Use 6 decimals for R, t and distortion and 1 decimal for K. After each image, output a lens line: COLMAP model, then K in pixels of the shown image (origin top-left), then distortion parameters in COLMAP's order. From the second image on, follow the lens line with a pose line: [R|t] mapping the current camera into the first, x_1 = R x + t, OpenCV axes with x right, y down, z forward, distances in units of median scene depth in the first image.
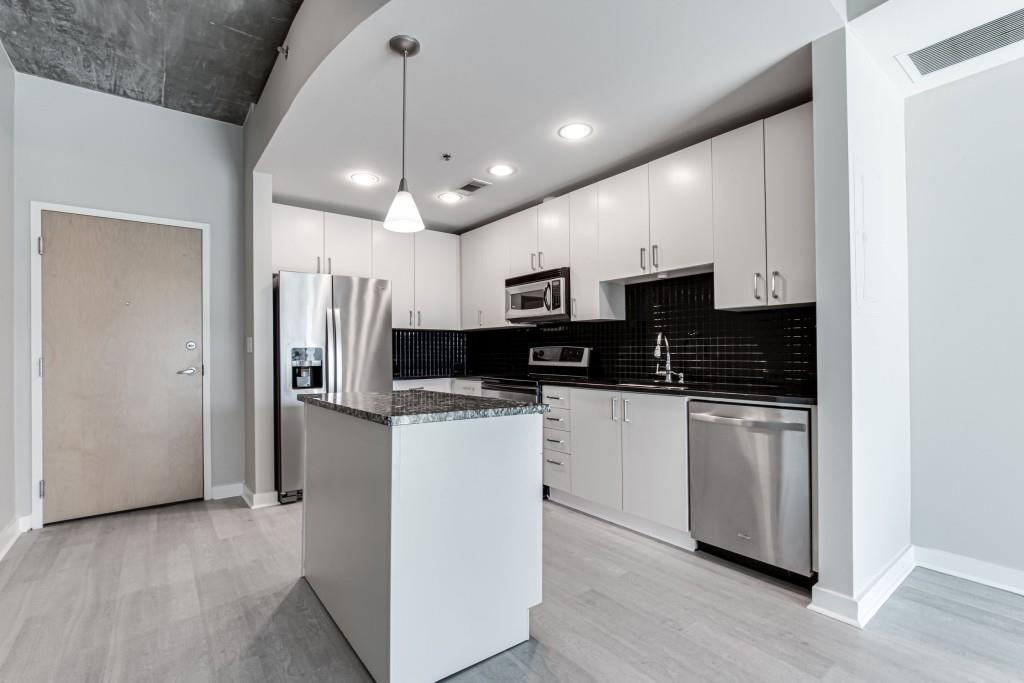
lens RADIAL K [[466.2, 0, 512.7], [0, 466.2, 347.8], [0, 0, 1]] dist [-0.013316, -0.000106]
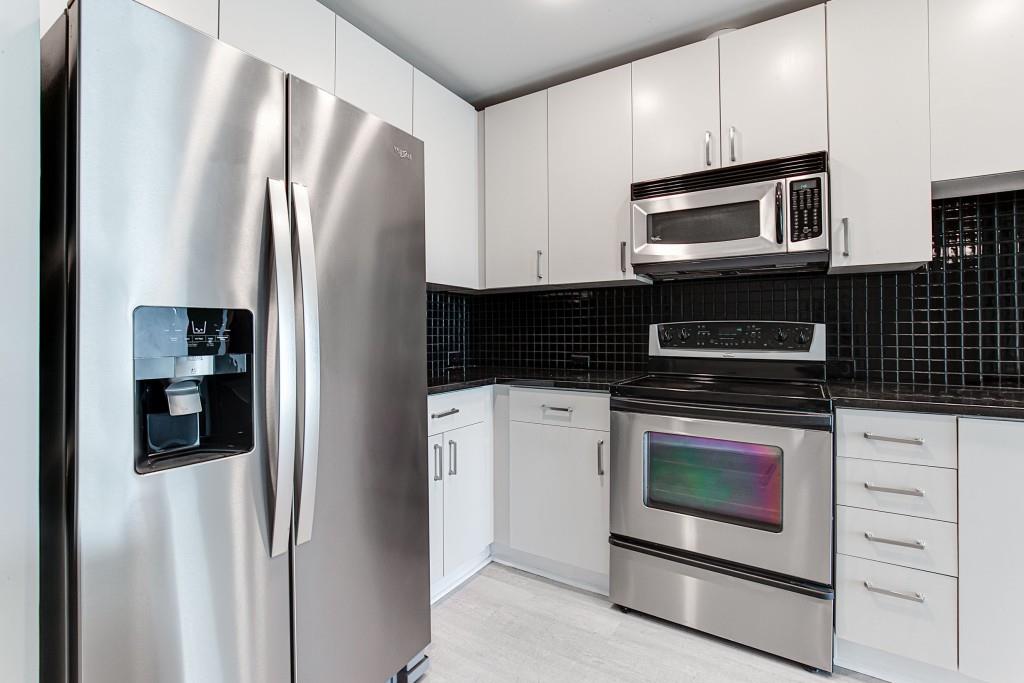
lens RADIAL K [[466.2, 0, 508.7], [0, 466.2, 333.1], [0, 0, 1]] dist [-0.013316, -0.000106]
pose [[0.947601, 0.007446, 0.319371, -0.297141], [-0.010444, 0.999916, 0.007673, 0.009576], [-0.319287, -0.010607, 0.947599, 0.577077]]
